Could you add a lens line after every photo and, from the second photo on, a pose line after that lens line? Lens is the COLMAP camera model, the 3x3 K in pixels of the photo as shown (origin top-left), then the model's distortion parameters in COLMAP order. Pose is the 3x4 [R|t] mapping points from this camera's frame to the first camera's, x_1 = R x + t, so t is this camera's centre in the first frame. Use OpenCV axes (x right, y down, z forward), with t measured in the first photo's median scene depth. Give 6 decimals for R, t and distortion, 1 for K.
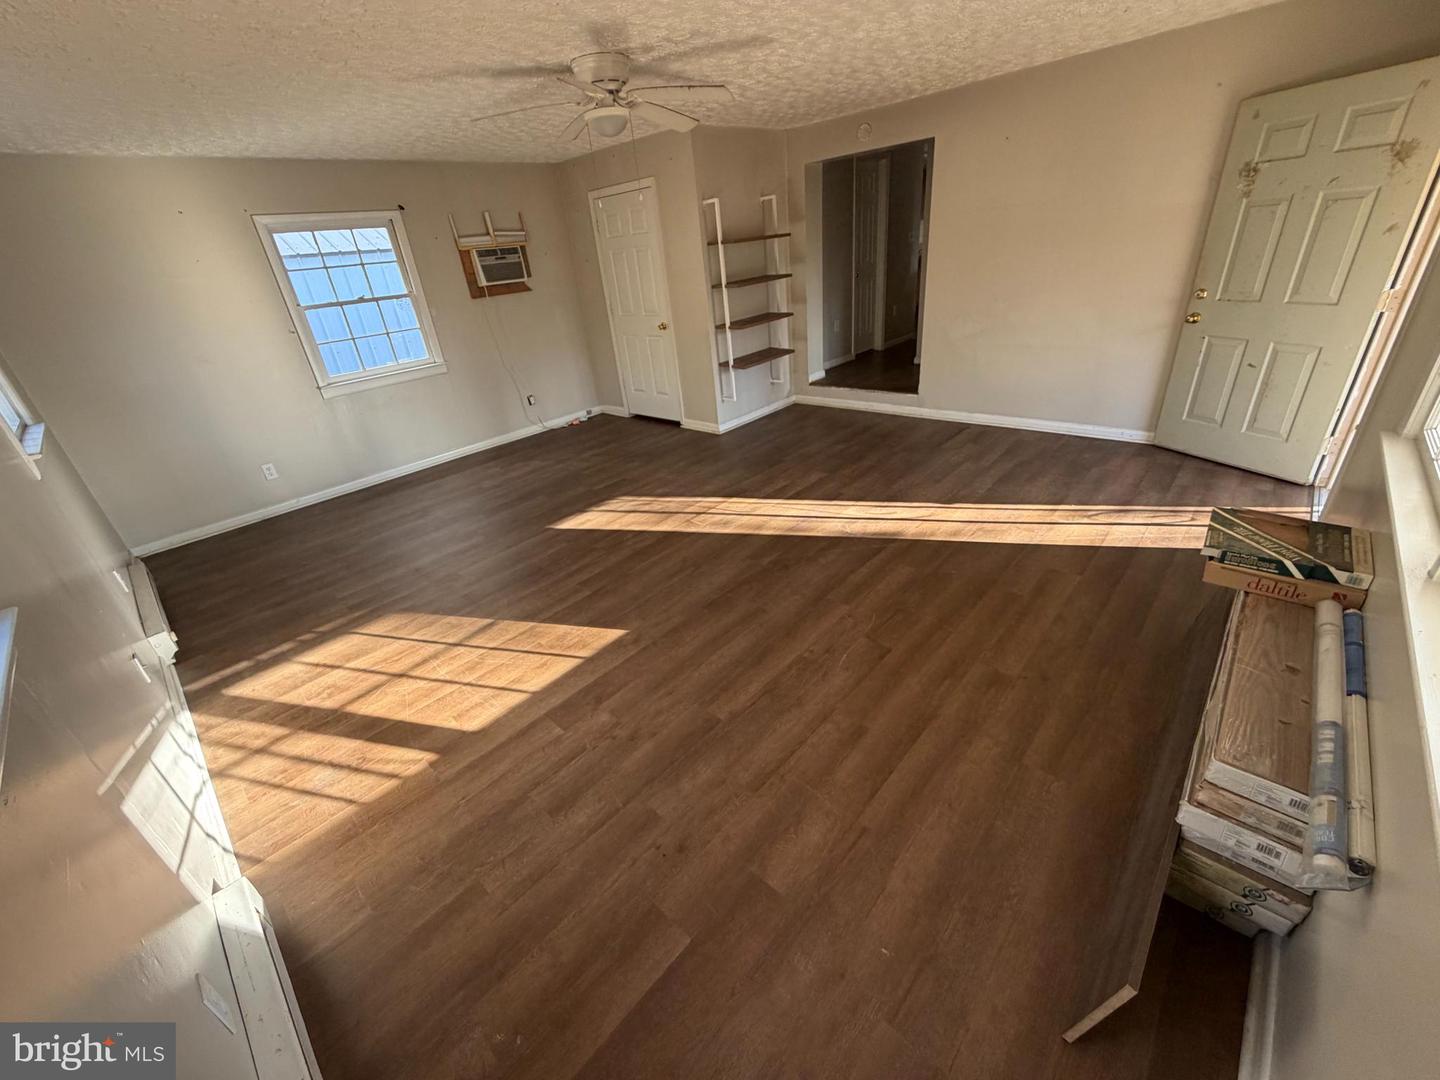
lens RADIAL K [[574.3, 0, 713.2], [0, 574.3, 536.0], [0, 0, 1]] dist [0.003211, -0.002844]
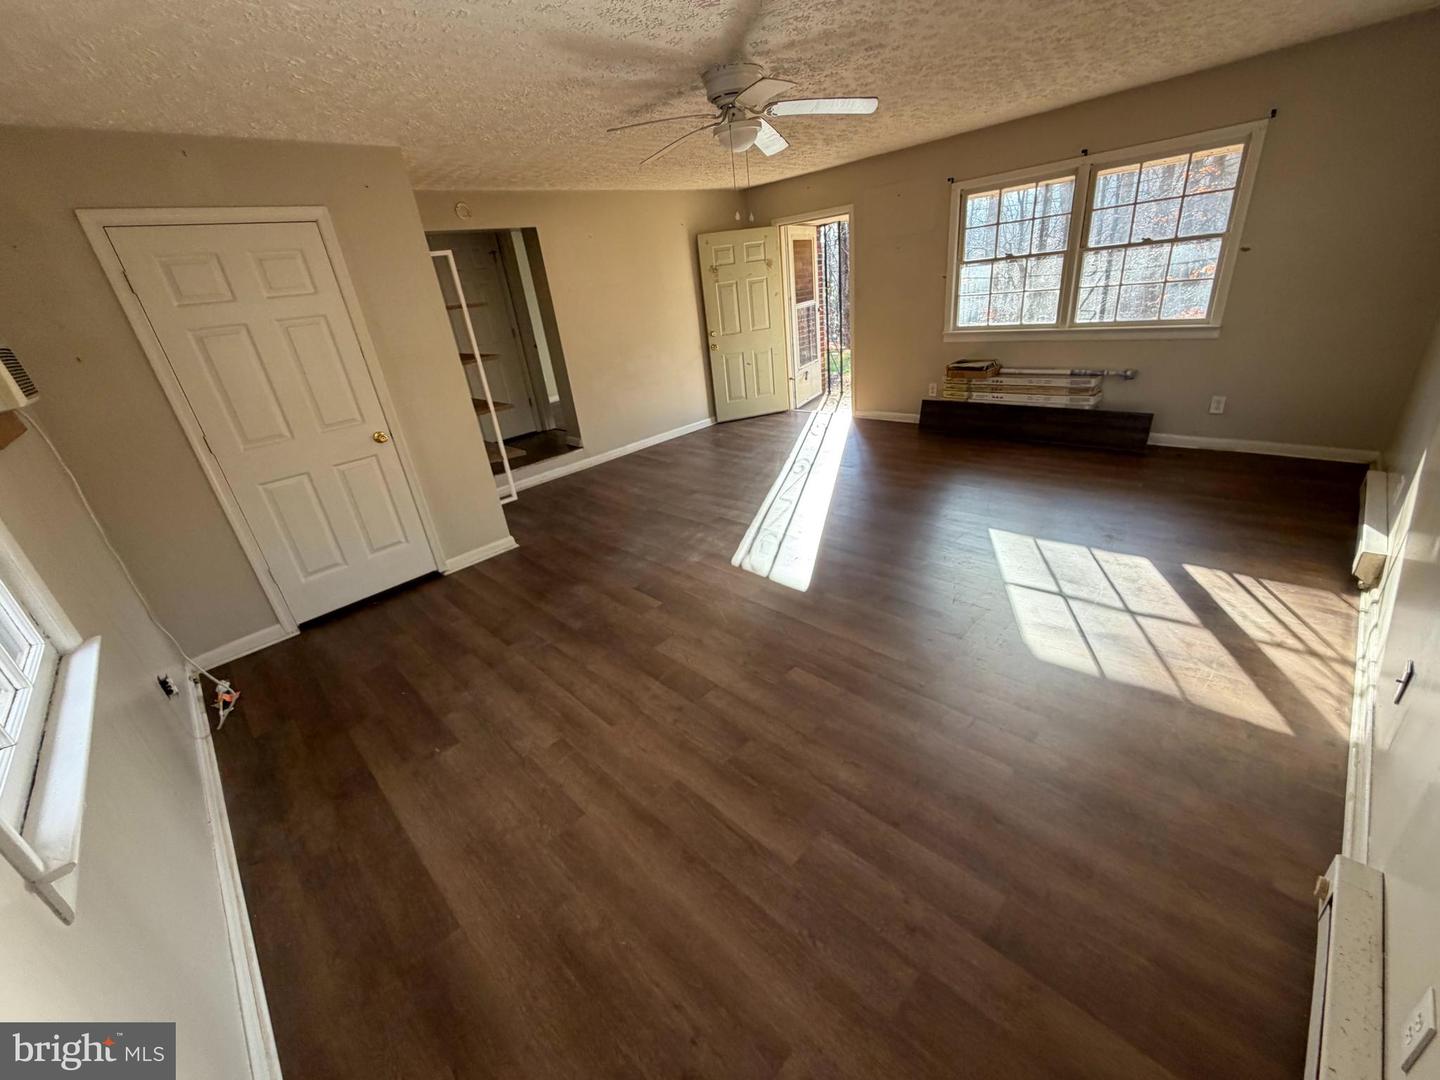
lens RADIAL K [[574.3, 0, 715.2], [0, 574.3, 537.8], [0, 0, 1]] dist [0.003211, -0.002844]
pose [[0.046114, -0.325757, 0.944328, -0.738592], [0.543472, 0.801366, 0.249901, -0.250603], [-0.838160, 0.501692, 0.213994, 0.653217]]
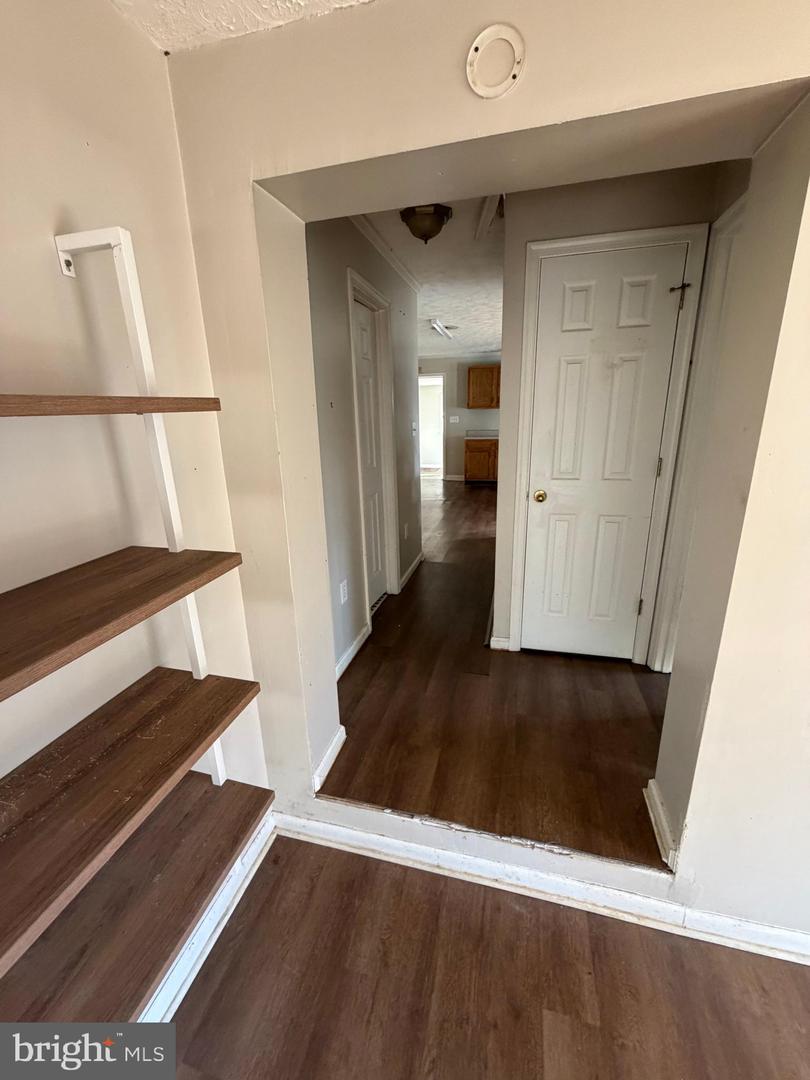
lens RADIAL K [[430.8, 0, 407.1], [0, 430.8, 539.5], [0, 0, 1]] dist [0.003211, -0.002844]
pose [[0.879400, -0.052339, 0.473198, 0.114553], [0.151860, 0.972856, -0.174613, -0.426875], [-0.451215, 0.225415, 0.863478, 0.822195]]
